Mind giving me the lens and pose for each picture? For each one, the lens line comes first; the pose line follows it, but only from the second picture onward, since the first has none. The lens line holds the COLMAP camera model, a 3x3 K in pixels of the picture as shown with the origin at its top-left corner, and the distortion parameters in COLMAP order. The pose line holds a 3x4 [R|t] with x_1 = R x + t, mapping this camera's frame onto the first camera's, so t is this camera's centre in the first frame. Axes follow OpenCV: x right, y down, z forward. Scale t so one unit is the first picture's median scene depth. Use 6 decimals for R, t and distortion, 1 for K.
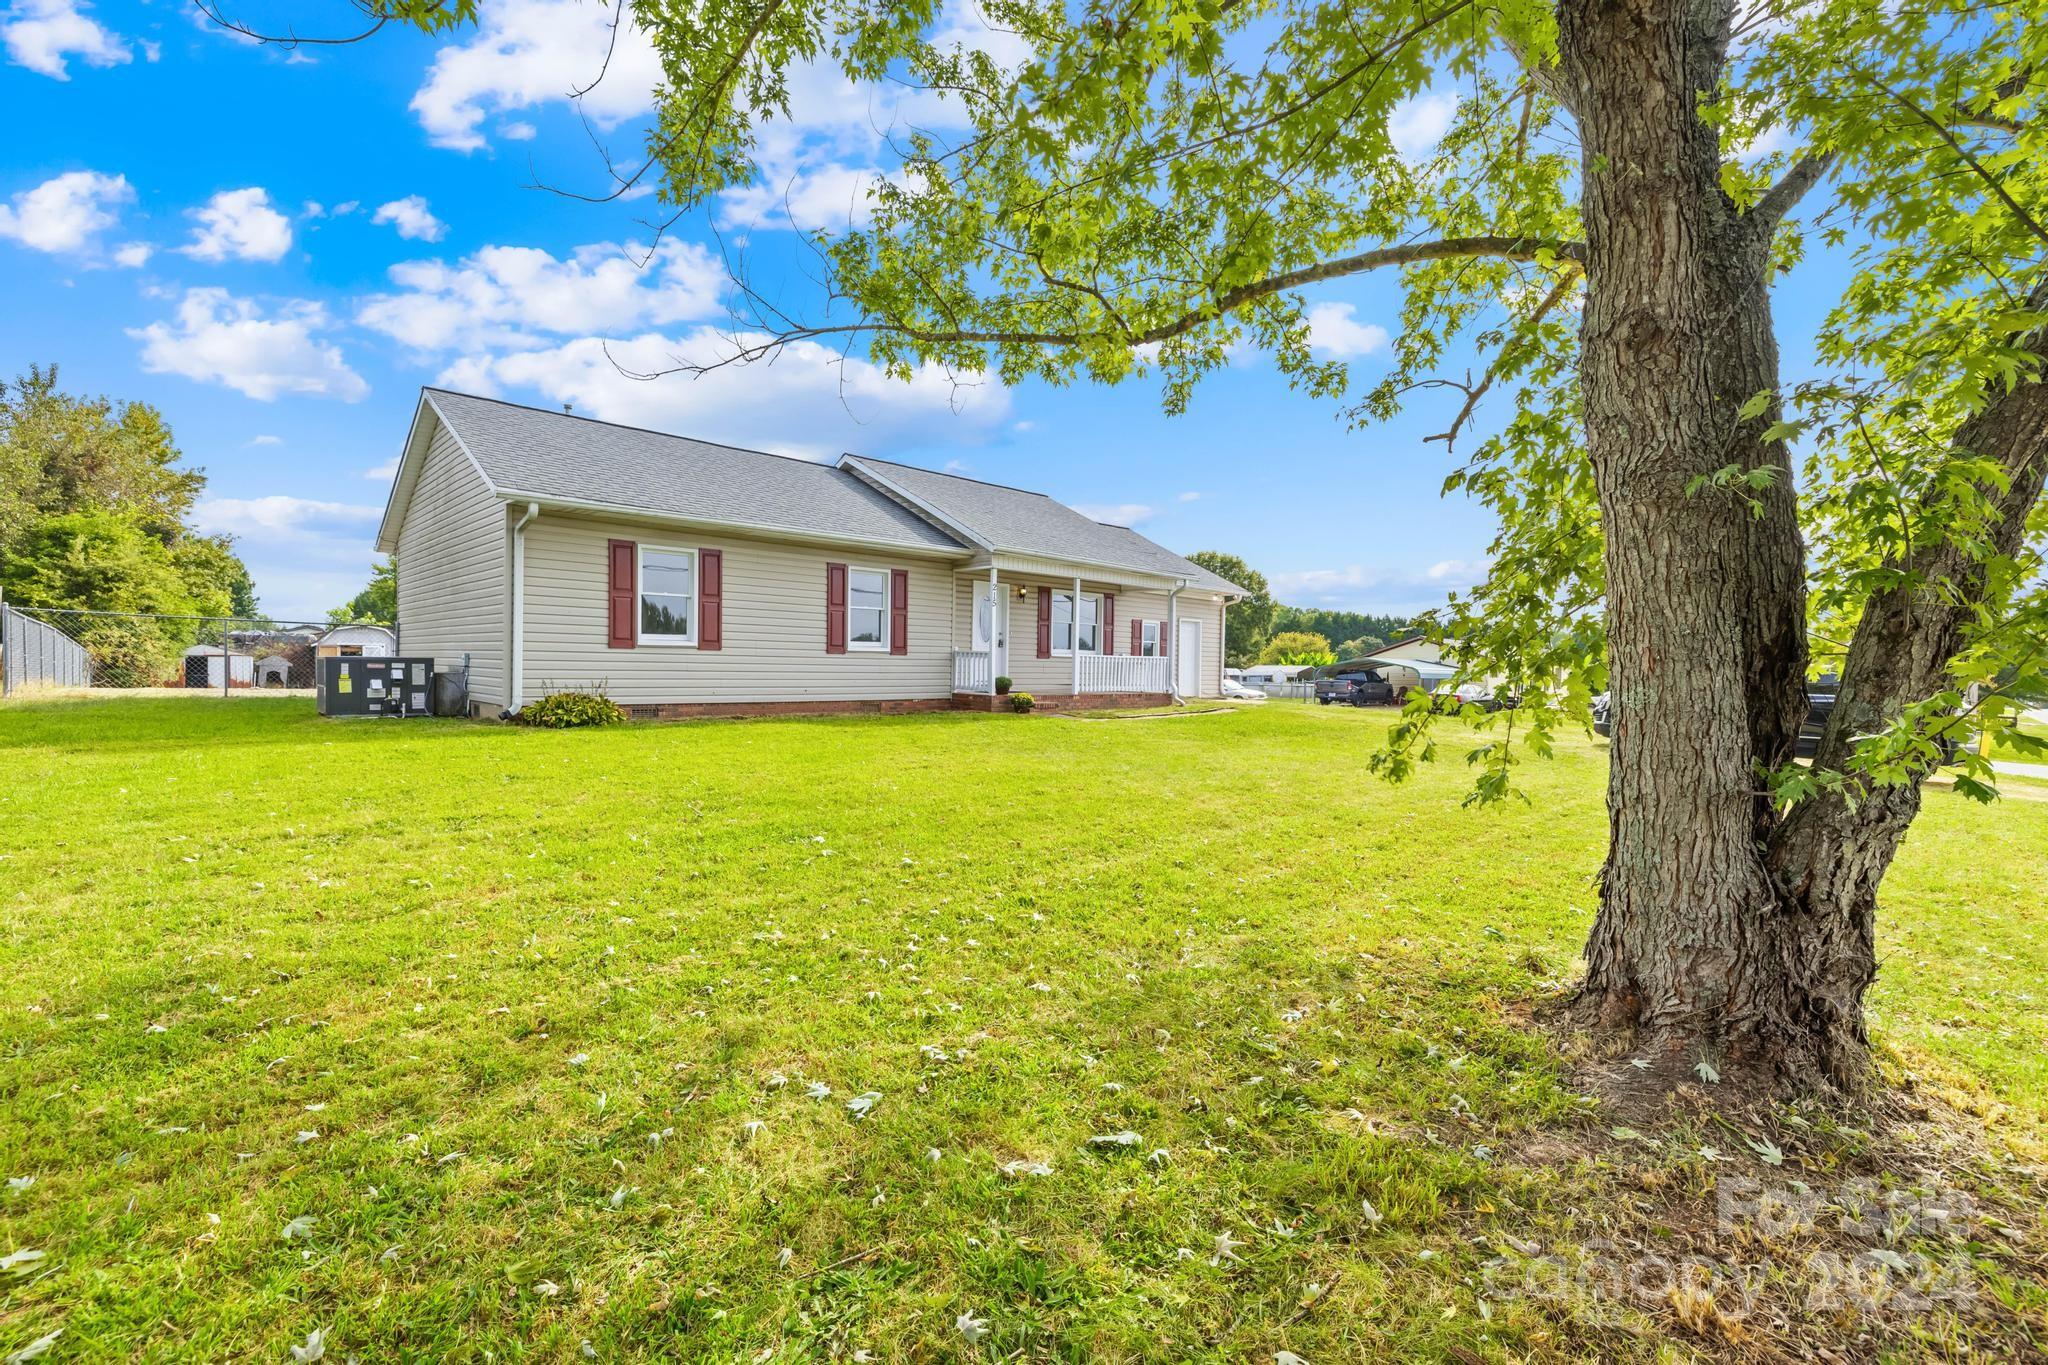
lens RADIAL K [[902.3, 0, 1023.5], [0, 902.3, 685.1], [0, 0, 1]] dist [-0.015291, 0.003579]
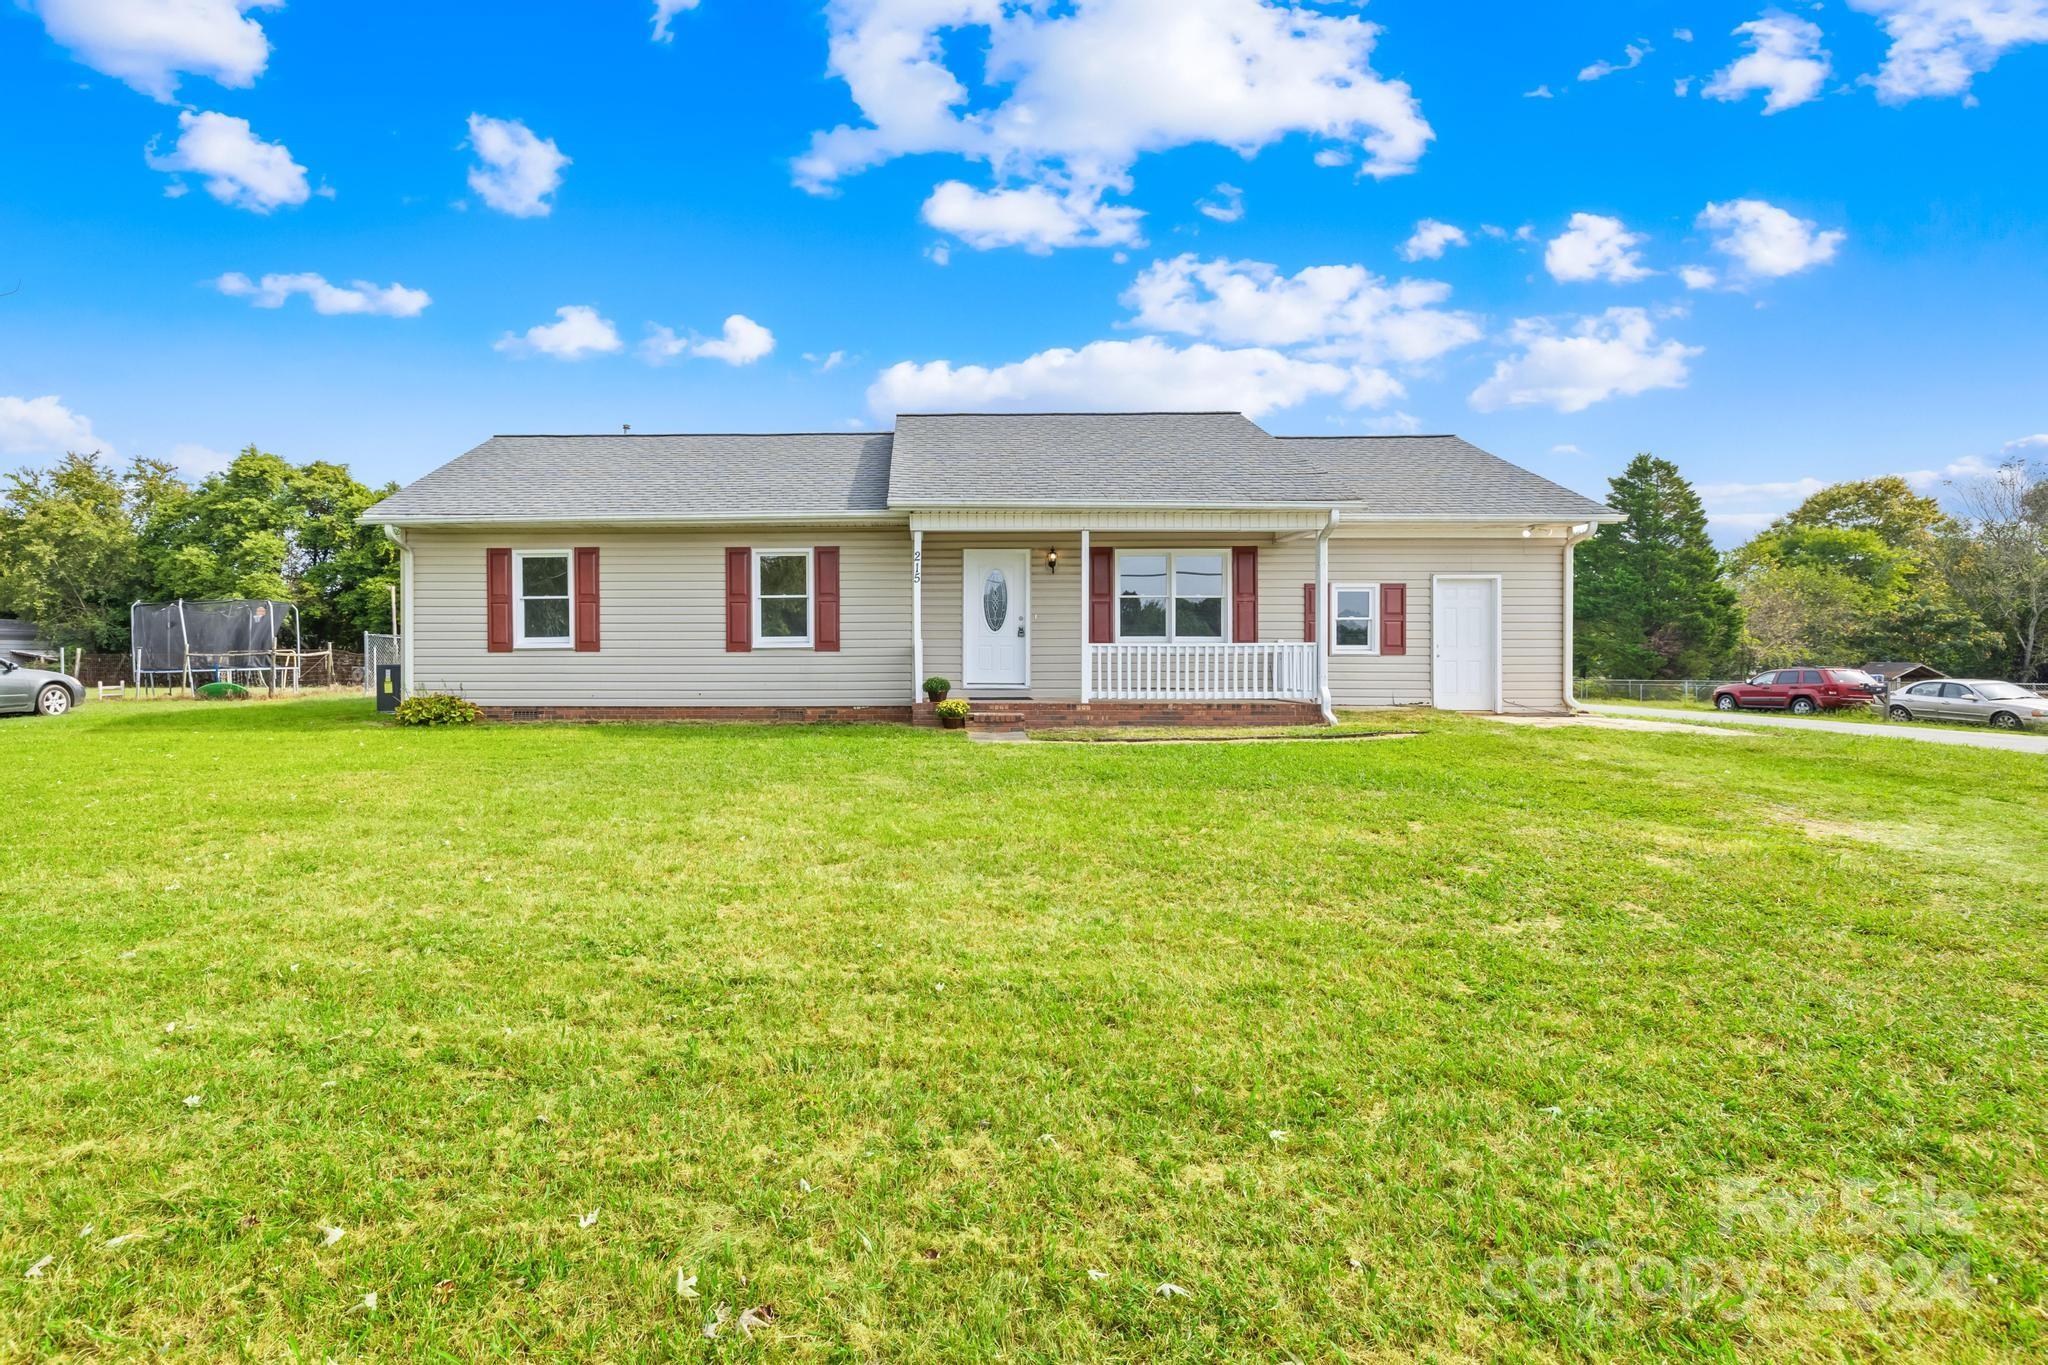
lens RADIAL K [[902.3, 0, 1015.5], [0, 902.3, 688.7], [0, 0, 1]] dist [-0.015291, 0.003579]
pose [[0.714927, 0.002937, -0.699193, 0.535304], [-0.001941, 0.999996, 0.002215, -0.001775], [0.699197, -0.000226, 0.714929, 0.522984]]
